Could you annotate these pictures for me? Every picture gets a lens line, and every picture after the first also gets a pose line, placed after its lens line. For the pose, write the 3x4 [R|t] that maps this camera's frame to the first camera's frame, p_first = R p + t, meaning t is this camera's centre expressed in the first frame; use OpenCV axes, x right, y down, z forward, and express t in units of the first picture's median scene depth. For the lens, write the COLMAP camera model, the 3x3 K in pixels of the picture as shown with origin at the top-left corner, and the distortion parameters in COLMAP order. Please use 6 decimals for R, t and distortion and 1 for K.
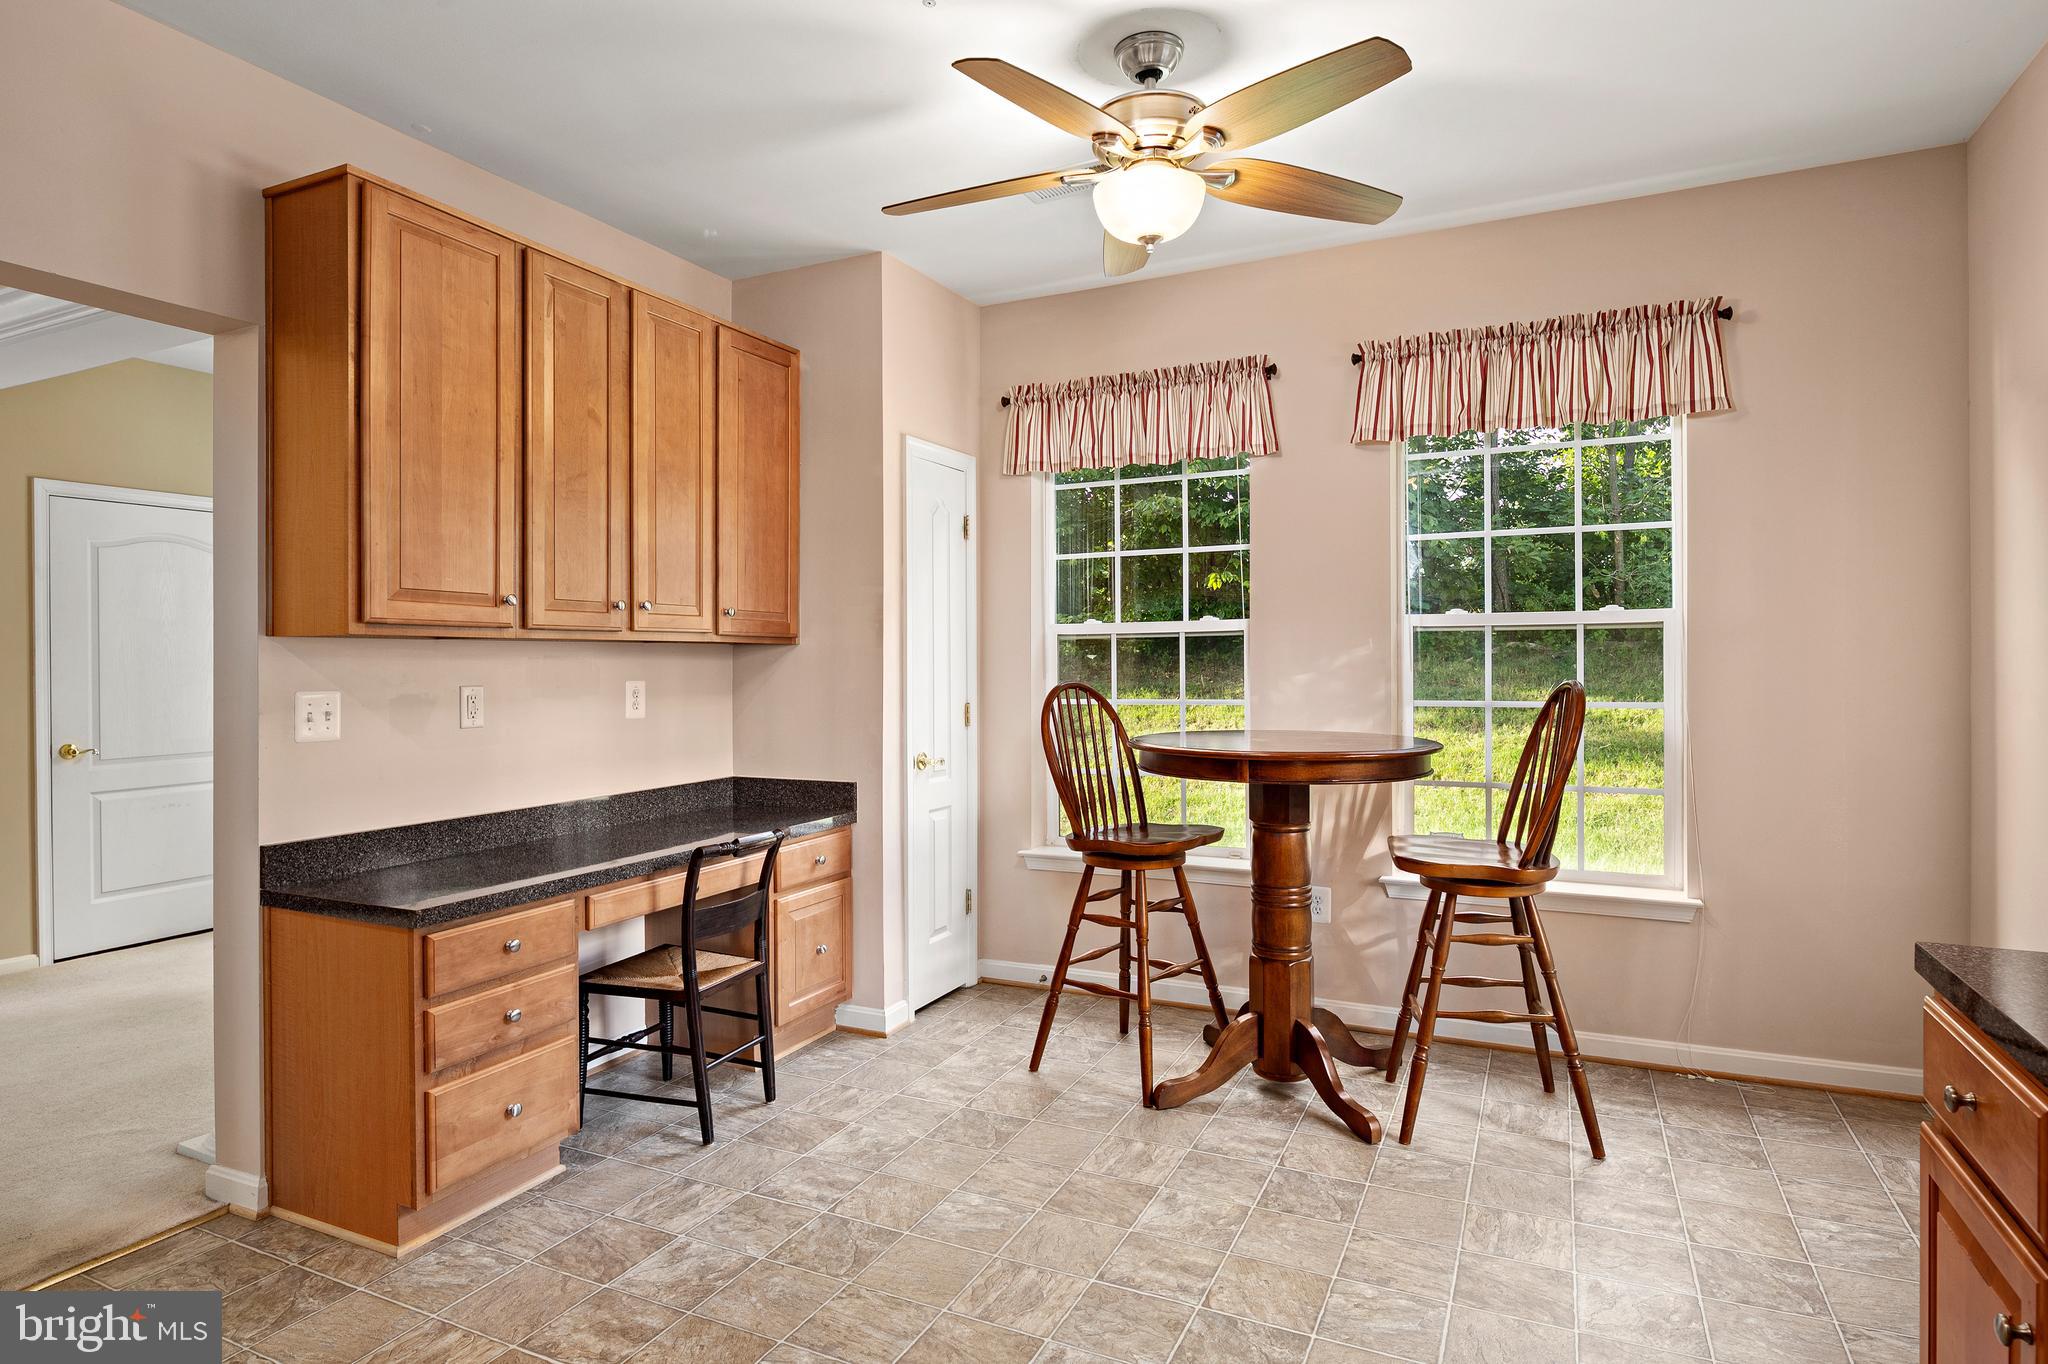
lens RADIAL K [[1109.0, 0, 1013.3], [0, 1109.0, 672.6], [0, 0, 1]] dist [-0.003056, -0.004459]
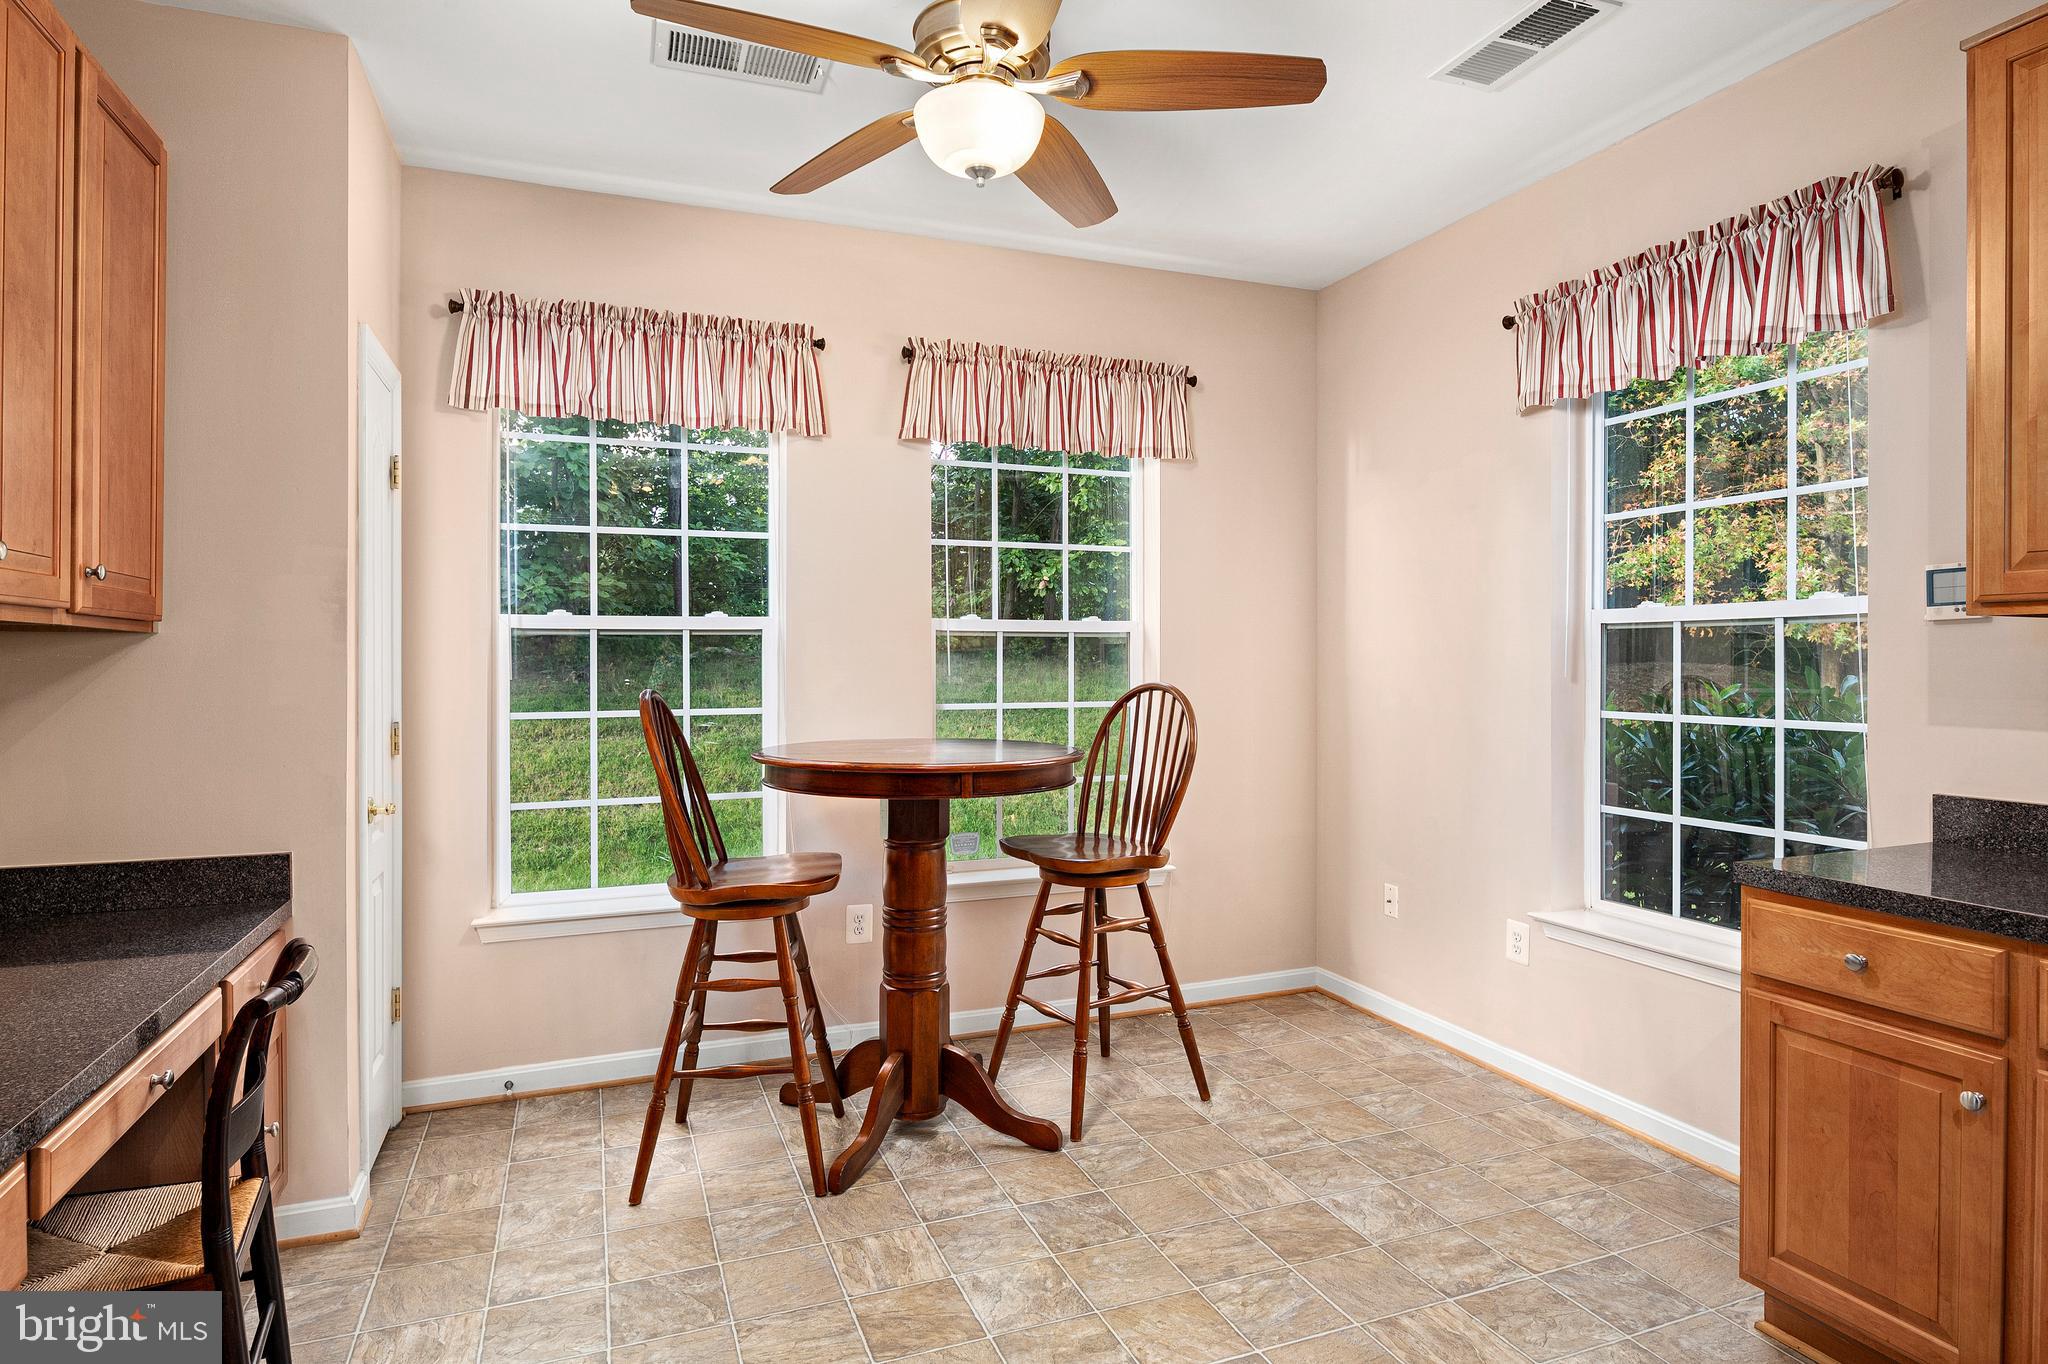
lens RADIAL K [[1109.0, 0, 1021.8], [0, 1109.0, 665.1], [0, 0, 1]] dist [-0.003056, -0.004459]
pose [[0.677593, 0.003063, 0.735430, -0.337489], [0.004365, 0.999957, -0.008186, -0.001188], [-0.735424, 0.008757, 0.677551, 0.274066]]
